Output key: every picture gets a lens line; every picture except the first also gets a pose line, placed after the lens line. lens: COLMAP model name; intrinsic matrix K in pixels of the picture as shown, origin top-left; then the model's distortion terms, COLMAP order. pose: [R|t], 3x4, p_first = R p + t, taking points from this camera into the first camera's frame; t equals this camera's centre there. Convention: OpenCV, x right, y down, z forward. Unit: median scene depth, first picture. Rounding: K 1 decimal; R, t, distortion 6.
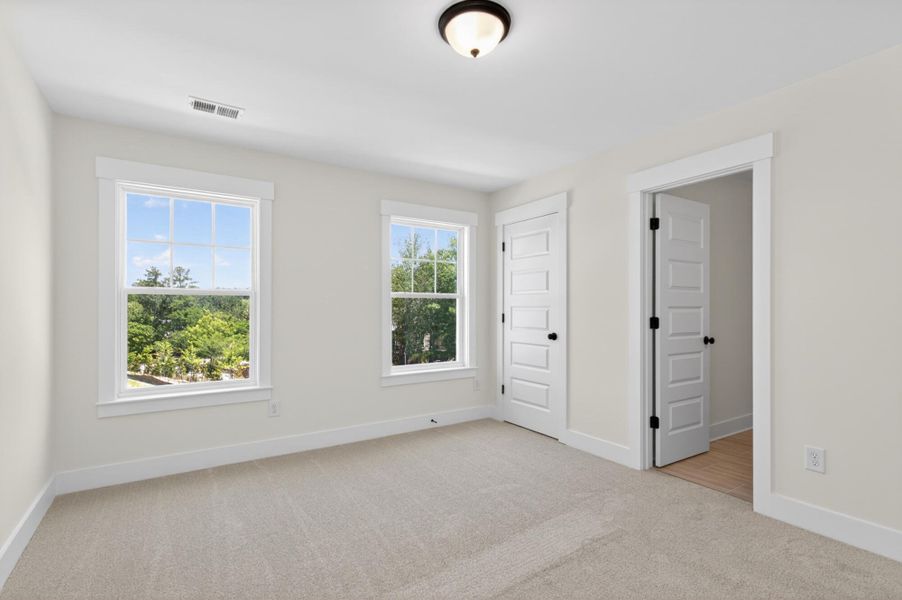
lens RADIAL K [[421.6, 0, 451.5], [0, 421.6, 307.6], [0, 0, 1]] dist [0.000165, -0.000015]
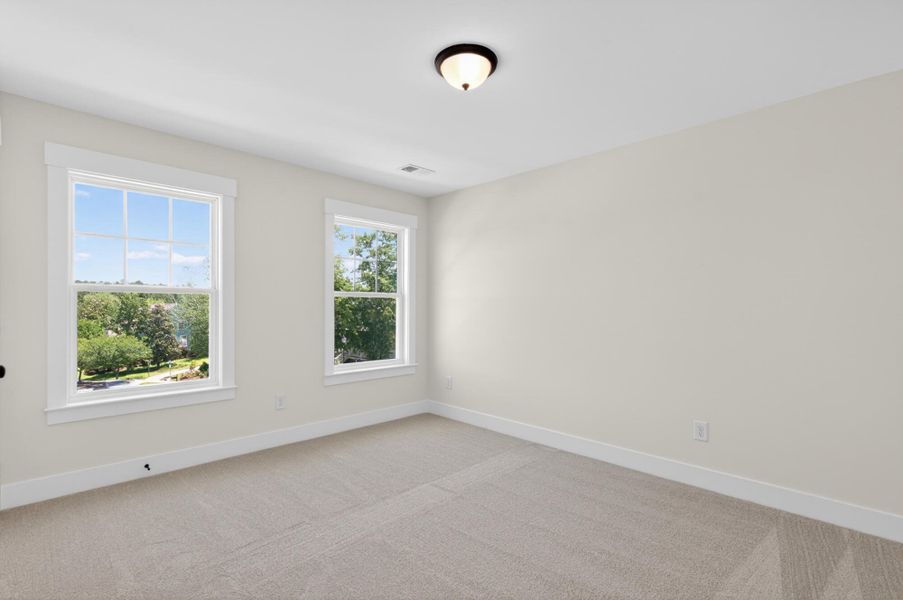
lens RADIAL K [[427.6, 0, 450.6], [0, 427.6, 309.6], [0, 0, 1]] dist [0.003555, 0.000368]
pose [[0.978262, 0.003325, 0.207348, -0.088841], [-0.004722, 0.999969, 0.006243, -0.000582], [-0.207321, -0.007086, 0.978247, -0.055171]]
